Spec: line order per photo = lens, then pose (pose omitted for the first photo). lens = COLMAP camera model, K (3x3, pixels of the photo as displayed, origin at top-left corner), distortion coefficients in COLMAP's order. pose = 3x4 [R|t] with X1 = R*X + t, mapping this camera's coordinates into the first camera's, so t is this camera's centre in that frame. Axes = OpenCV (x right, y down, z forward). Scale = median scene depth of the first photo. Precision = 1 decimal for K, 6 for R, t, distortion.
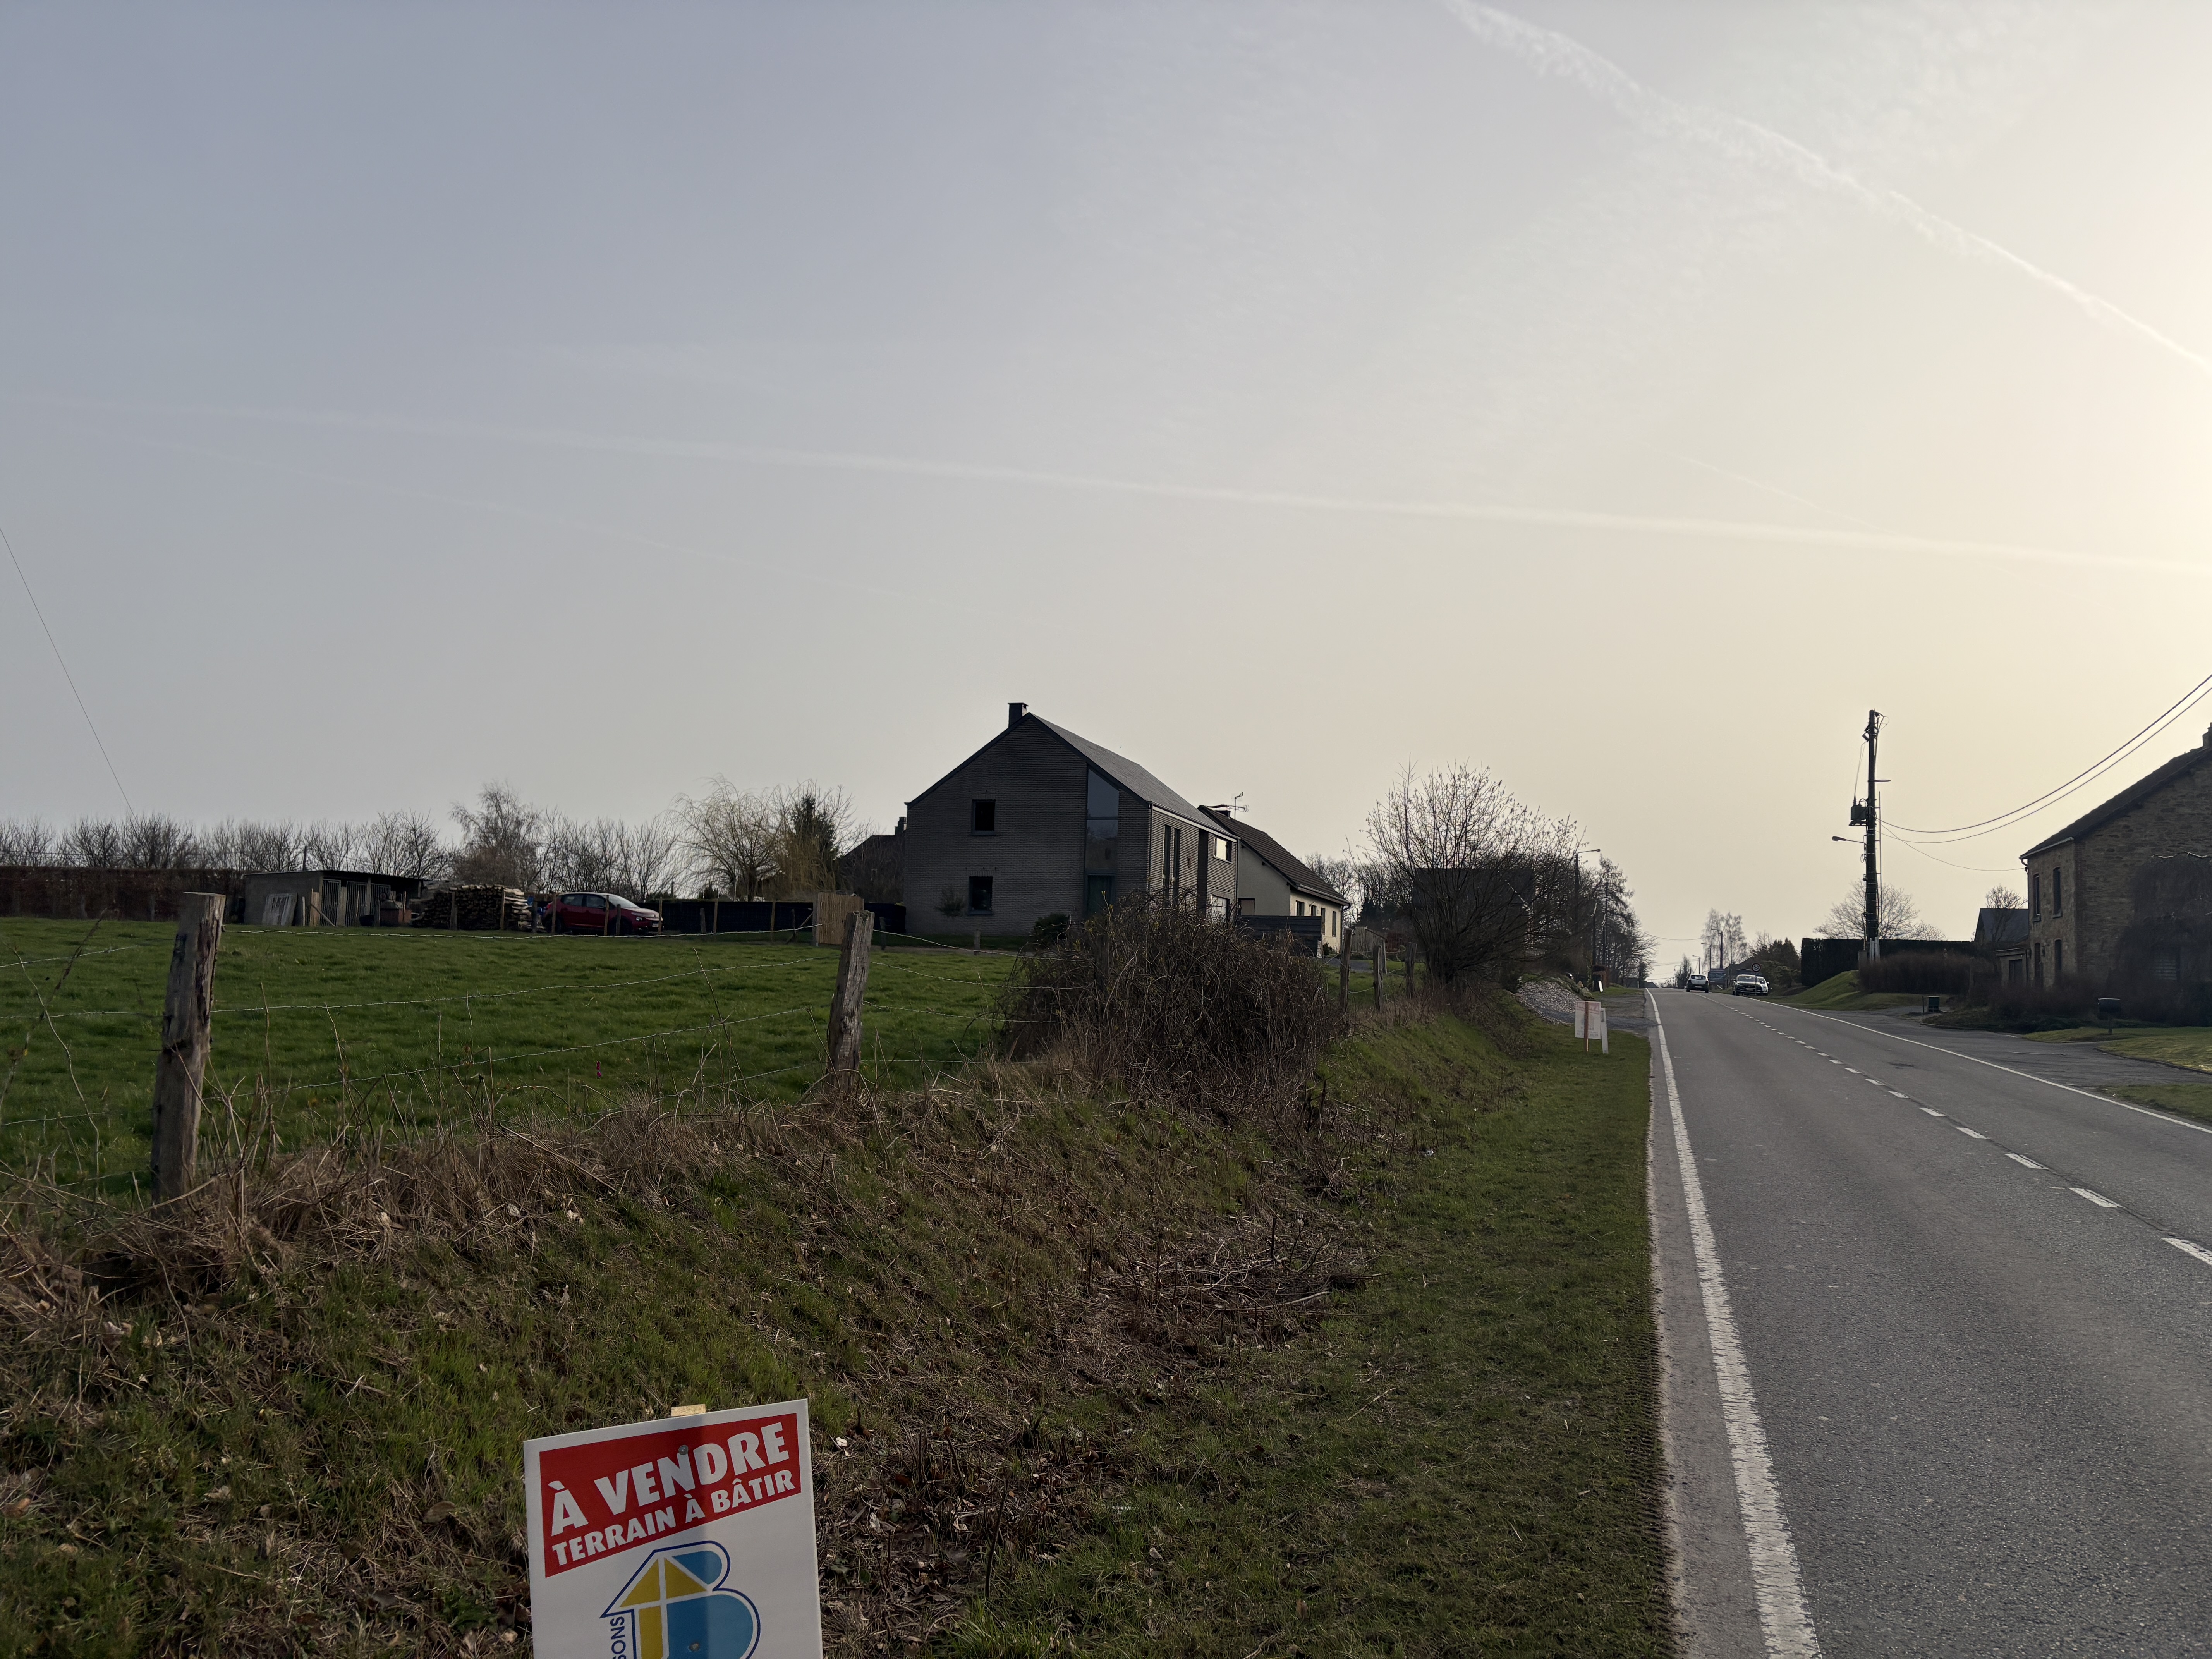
lens RADIAL K [[1668.9, 0, 1139.9], [0, 1668.9, 805.5], [0, 0, 1]] dist [0.065892, -0.074746]
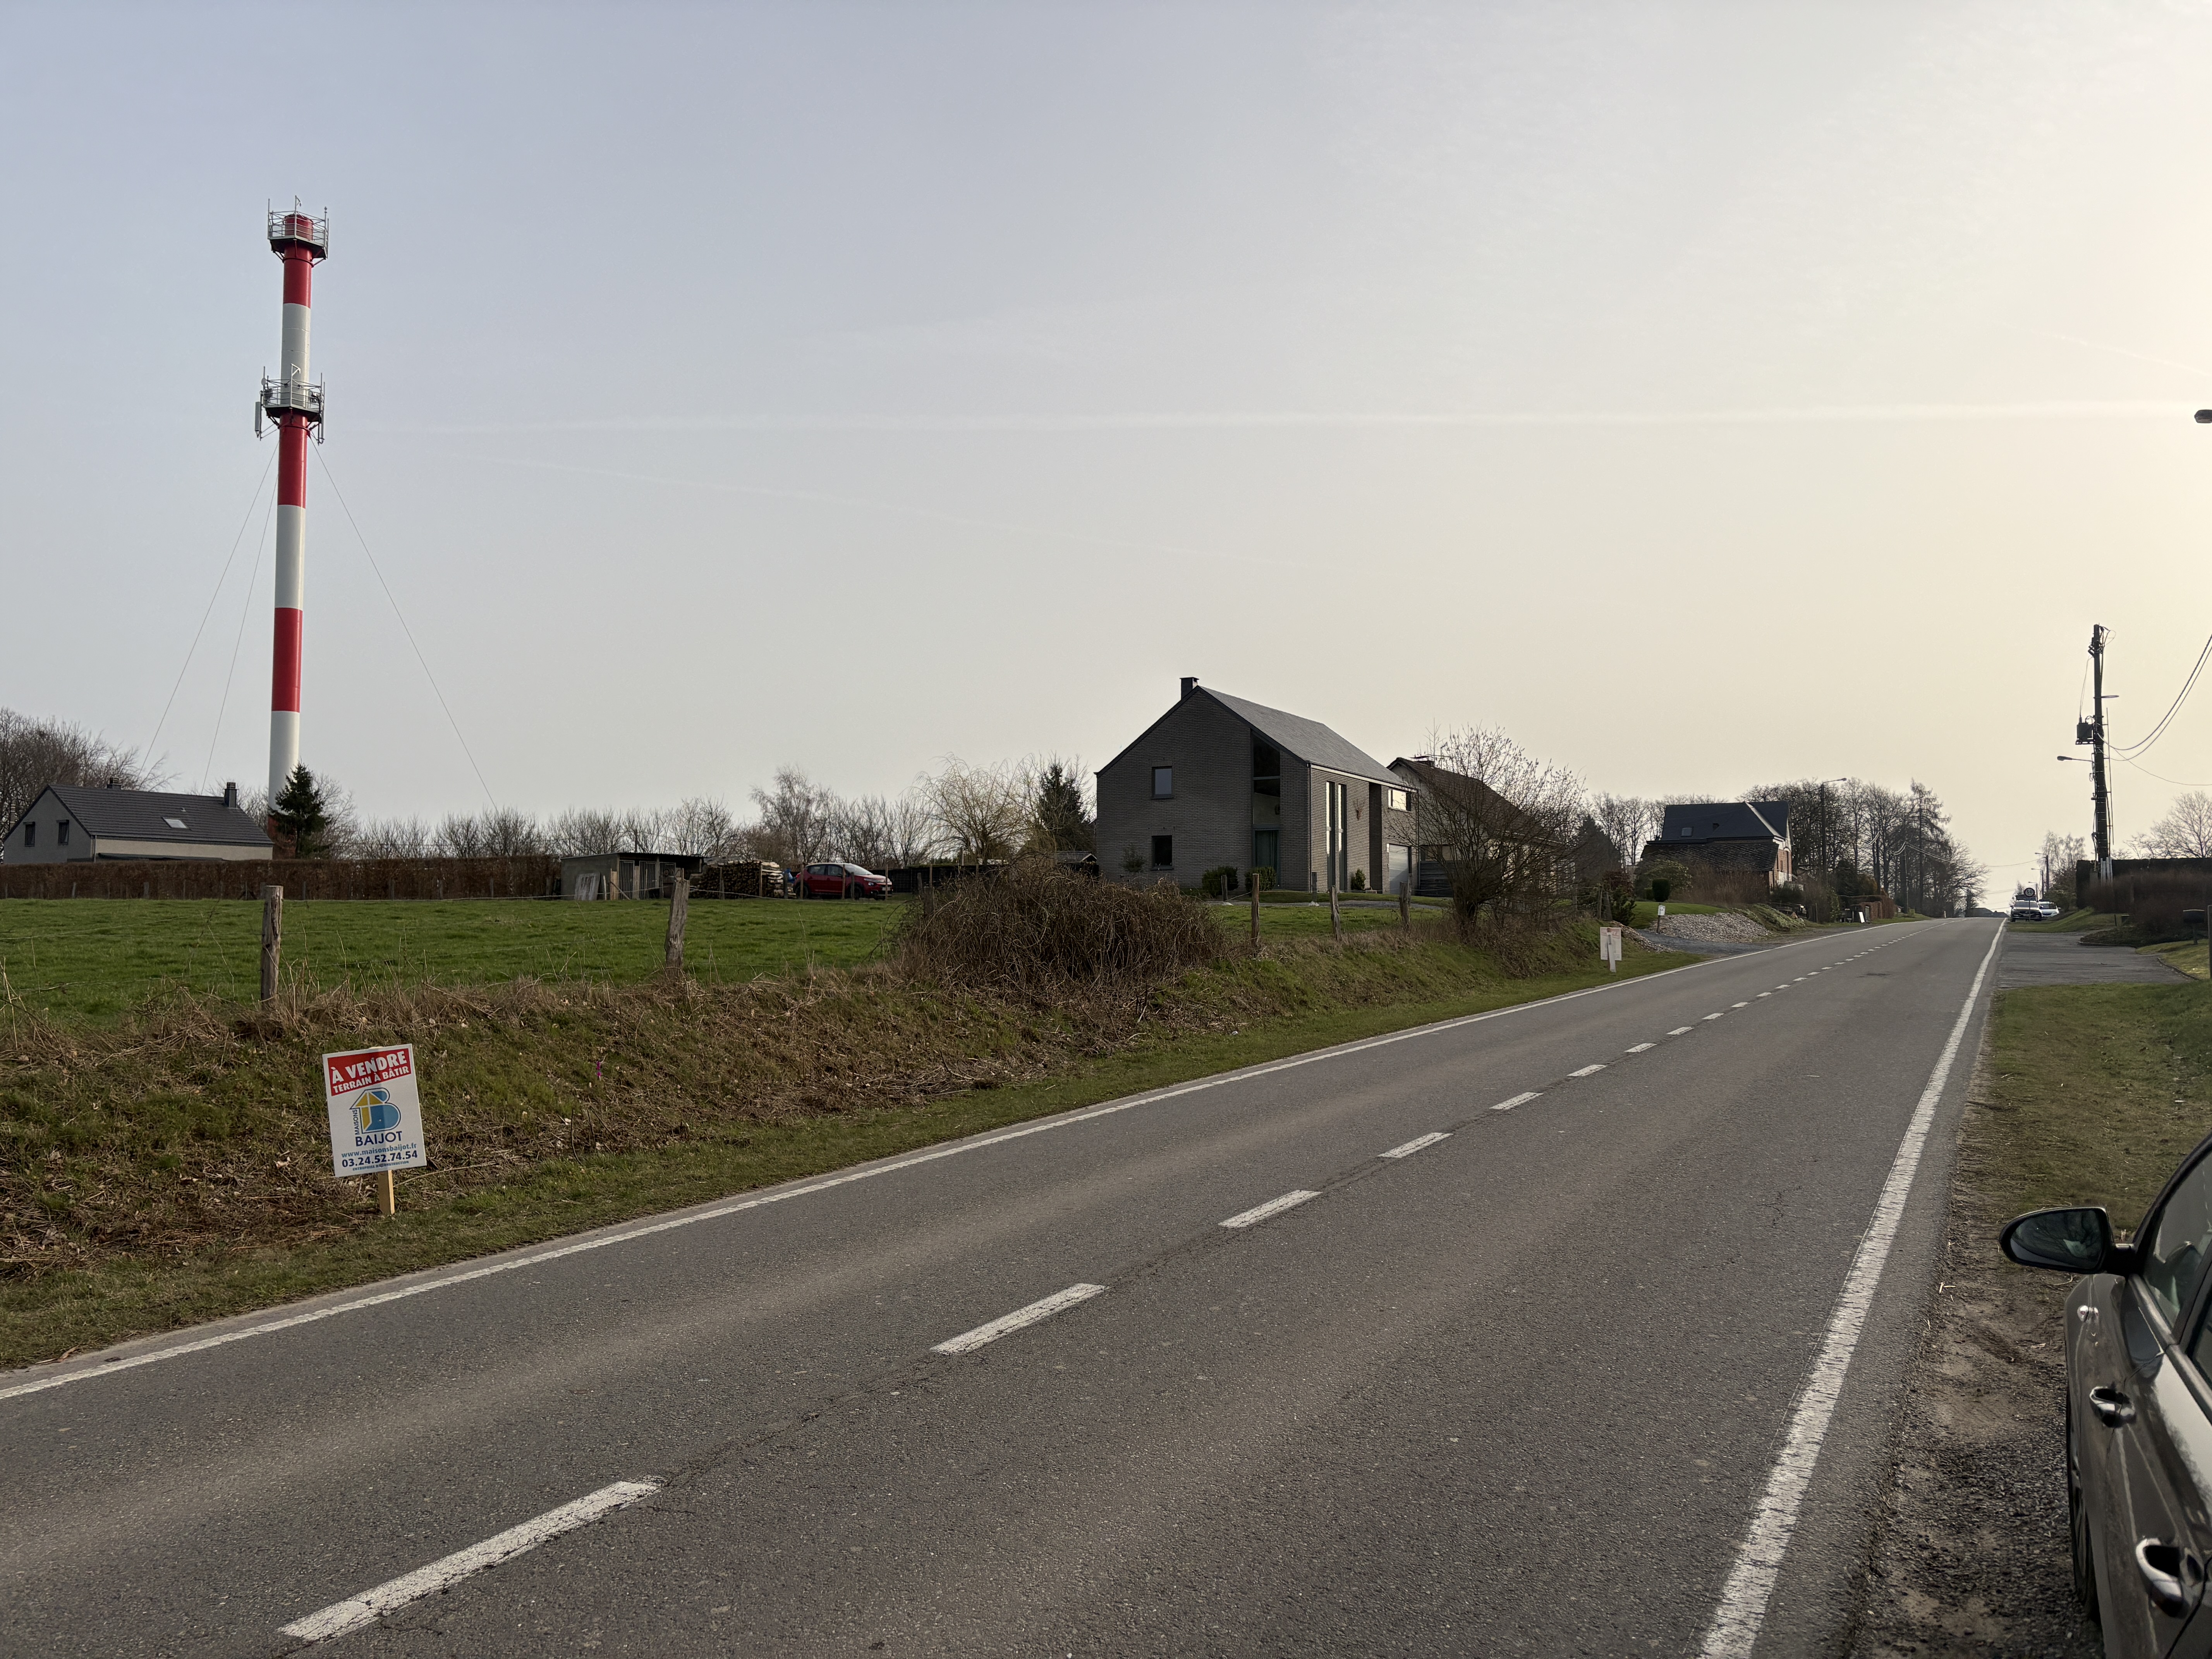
lens RADIAL K [[1665.4, 0, 1125.1], [0, 1665.4, 813.3], [0, 0, 1]] dist [0.069794, -0.056501]
pose [[0.981000, -0.044040, -0.188941, 0.448564], [0.050276, 0.998333, 0.028334, -0.024816], [0.187378, -0.037295, 0.981580, -0.471711]]
